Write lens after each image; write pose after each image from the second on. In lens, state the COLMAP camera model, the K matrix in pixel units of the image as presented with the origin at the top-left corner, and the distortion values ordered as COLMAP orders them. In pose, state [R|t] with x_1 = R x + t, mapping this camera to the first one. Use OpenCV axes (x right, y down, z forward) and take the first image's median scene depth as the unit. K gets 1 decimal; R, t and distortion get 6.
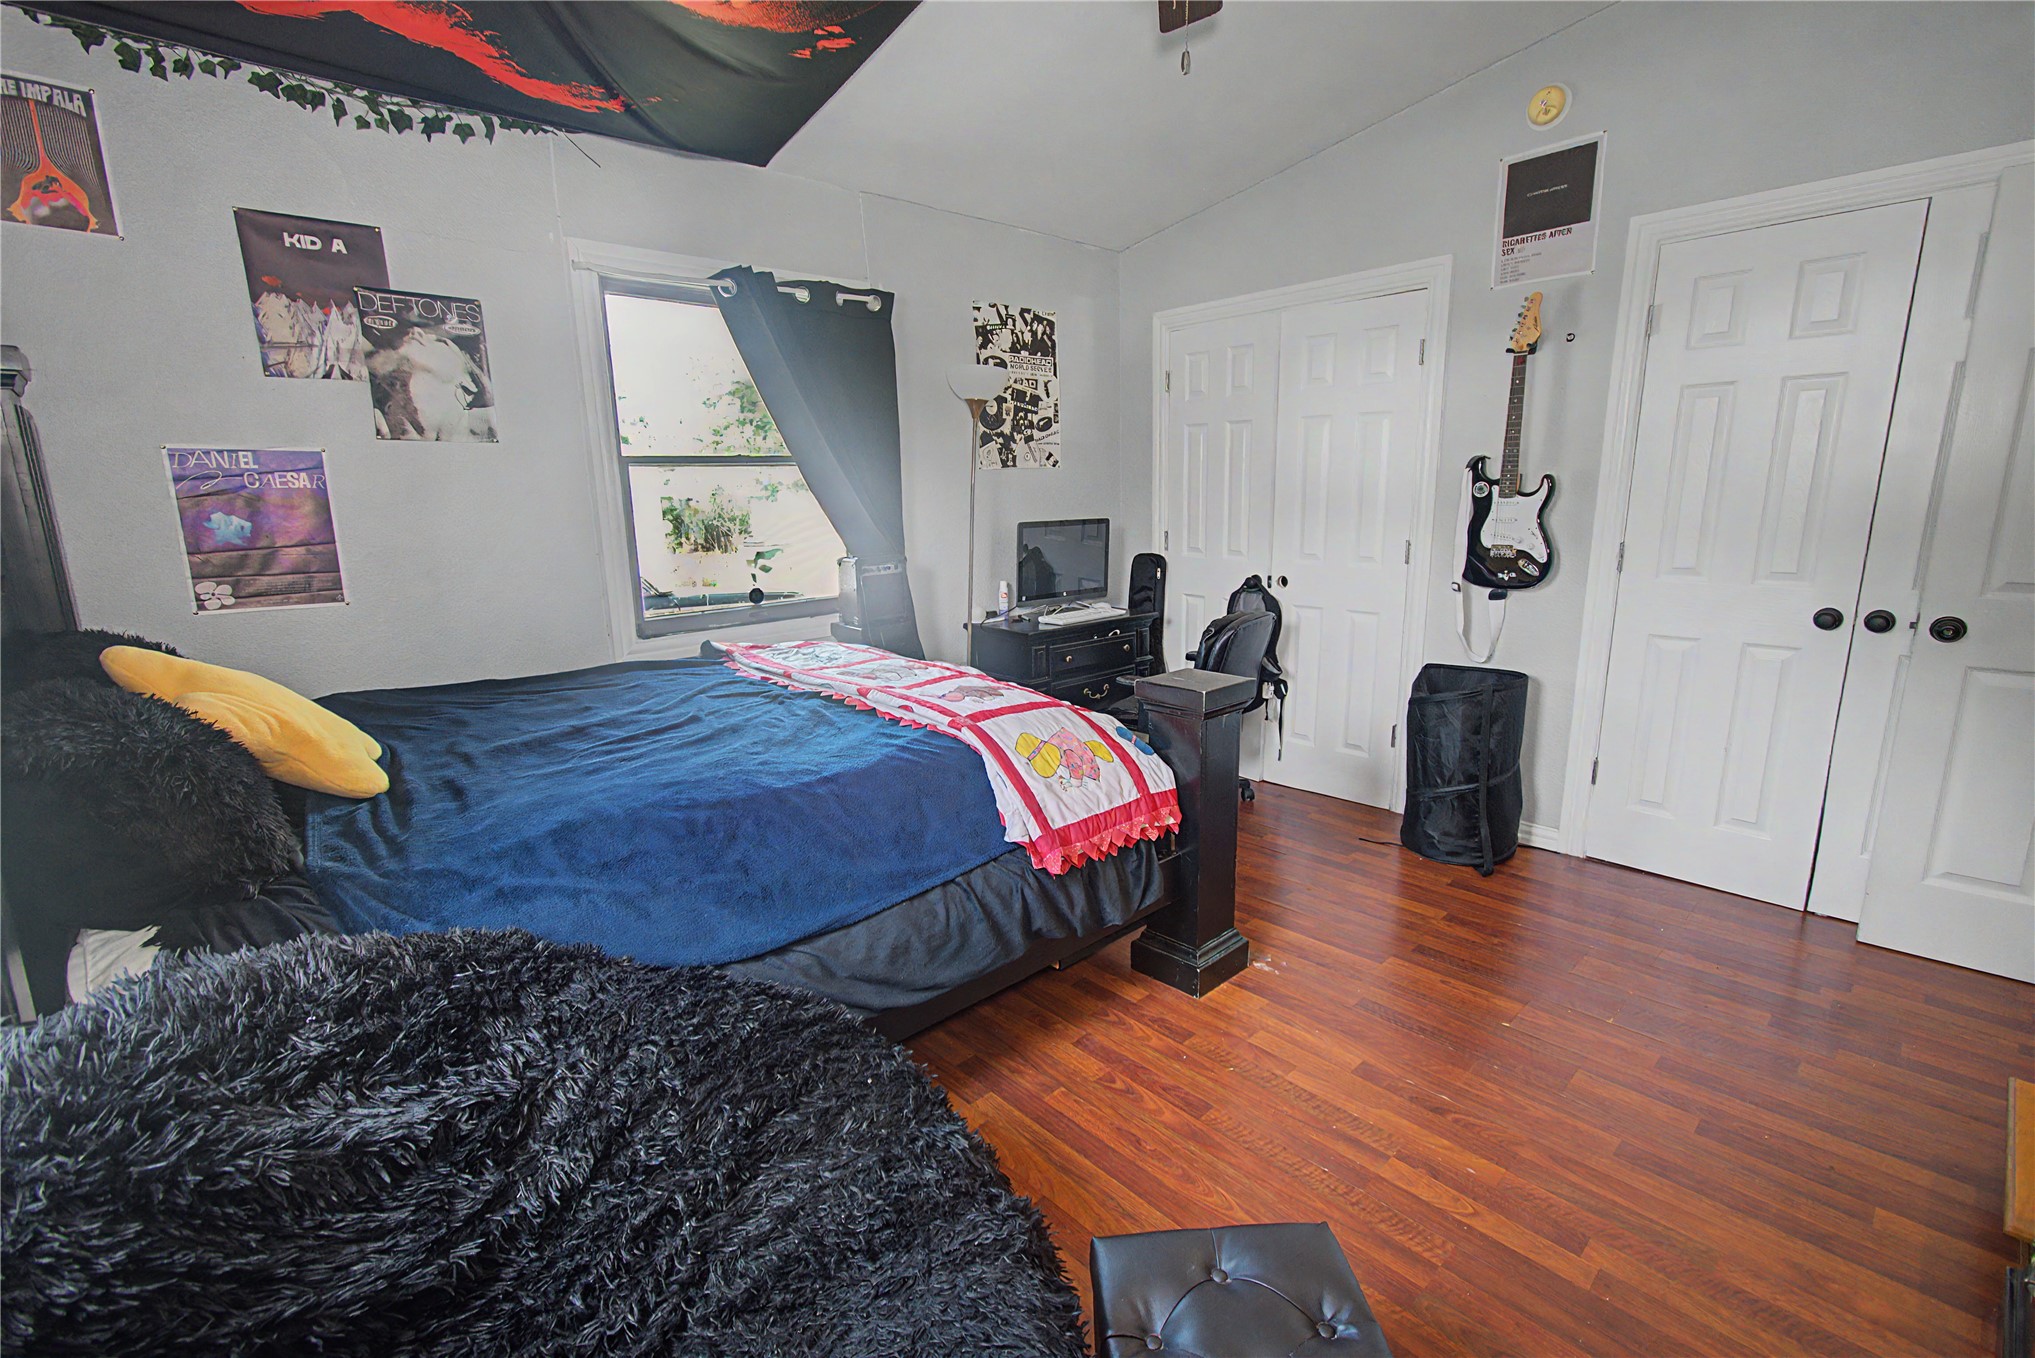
lens RADIAL K [[915.9, 0, 1019.2], [0, 915.9, 674.4], [0, 0, 1]] dist [-0.001673, 0.004868]
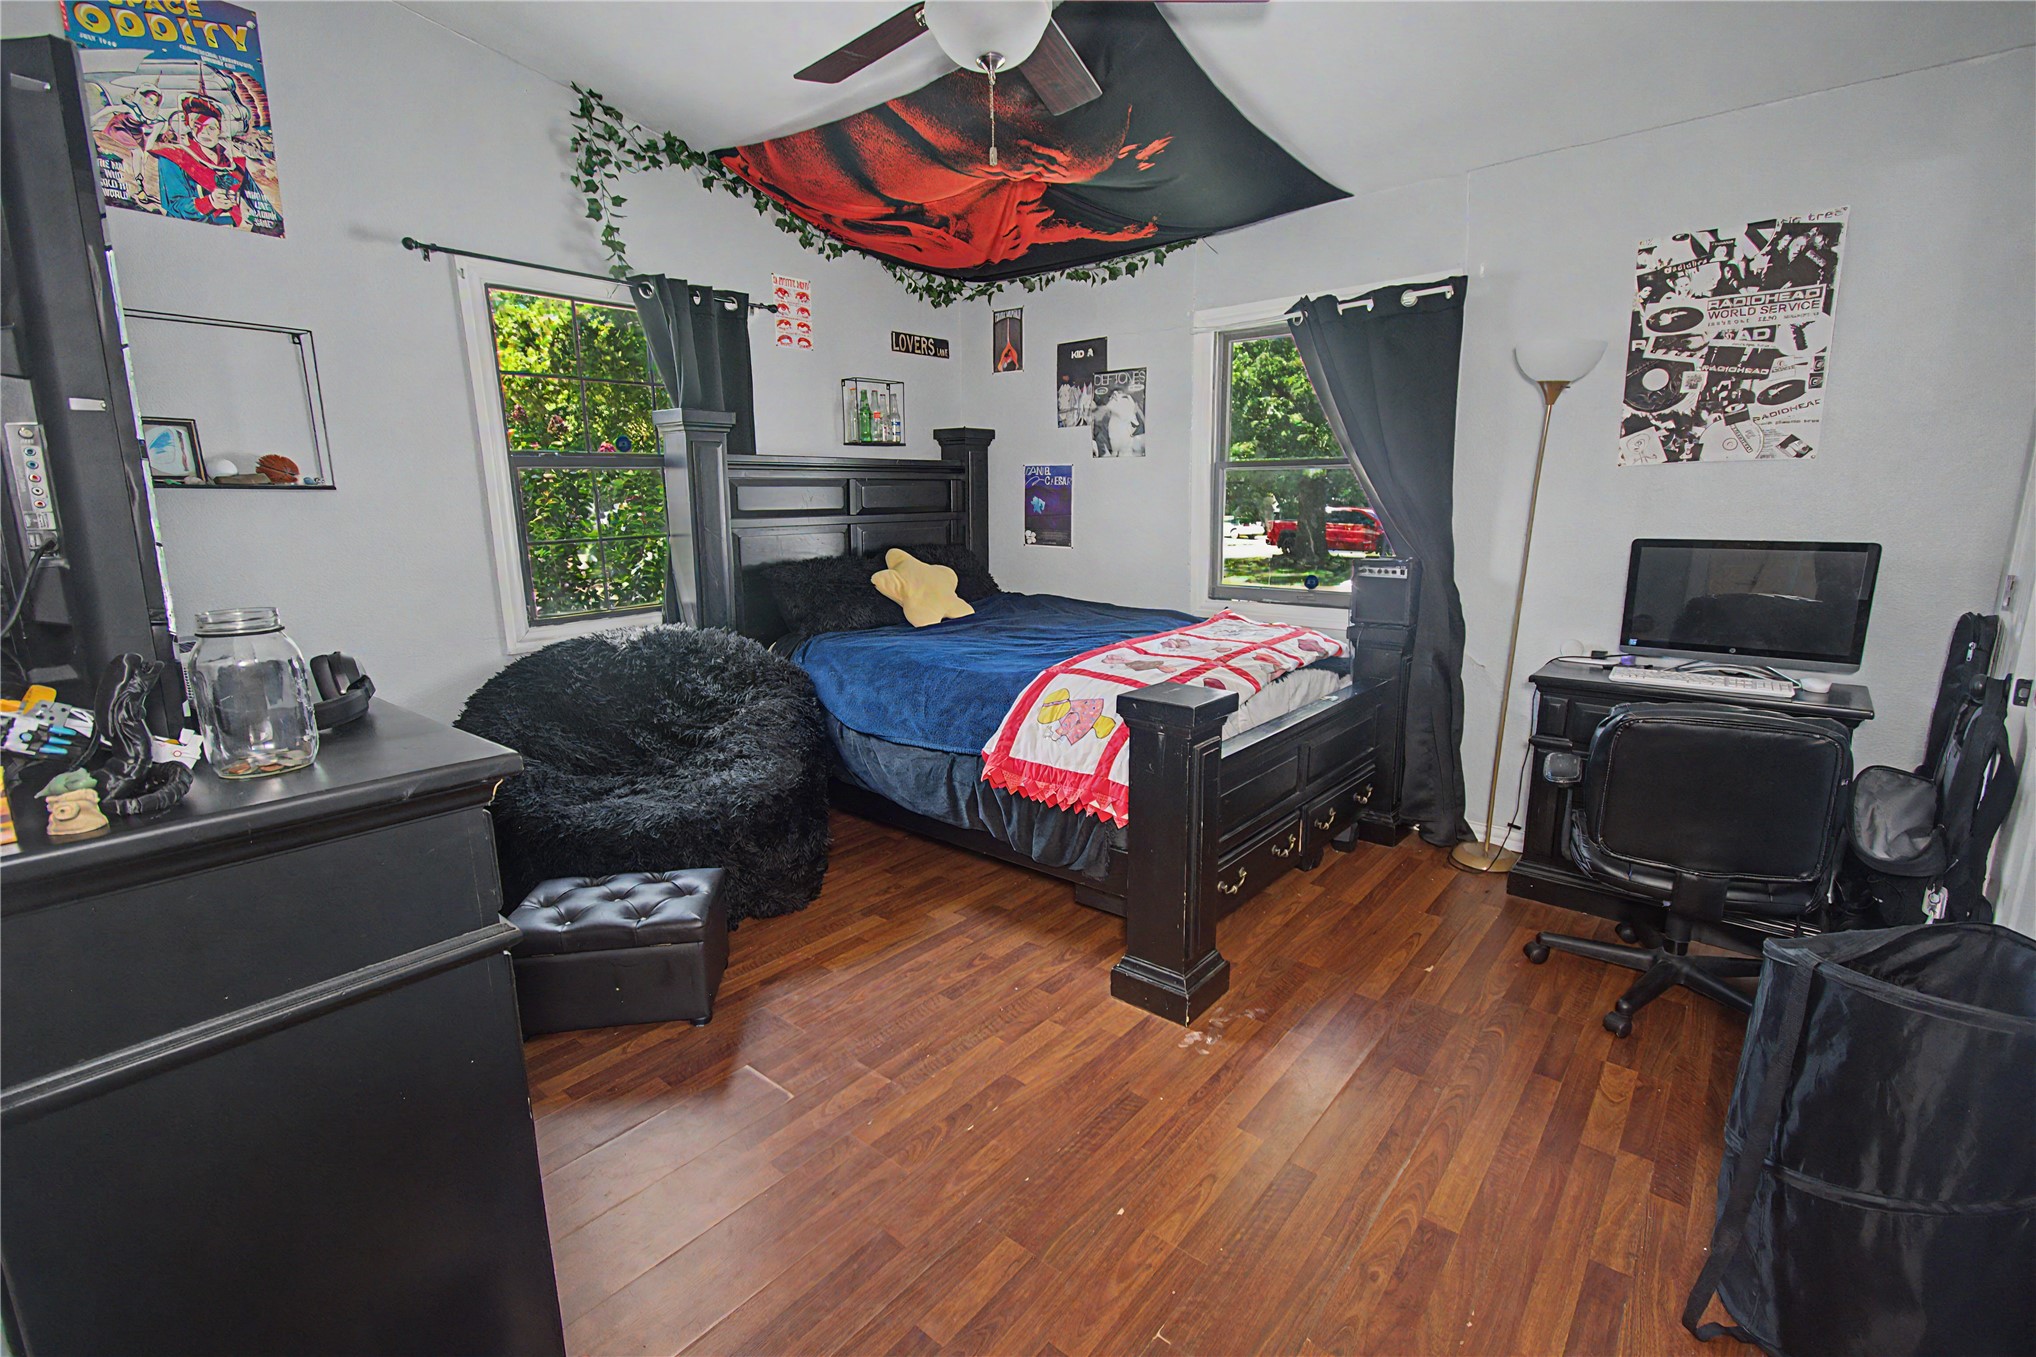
lens RADIAL K [[916.3, 0, 1017.9], [0, 916.3, 675.1], [0, 0, 1]] dist [-0.001673, 0.004868]
pose [[0.083479, 0.215172, -0.973002, 0.895184], [-0.195973, 0.960887, 0.195679, -0.138838], [0.977050, 0.174347, 0.122381, 0.580482]]
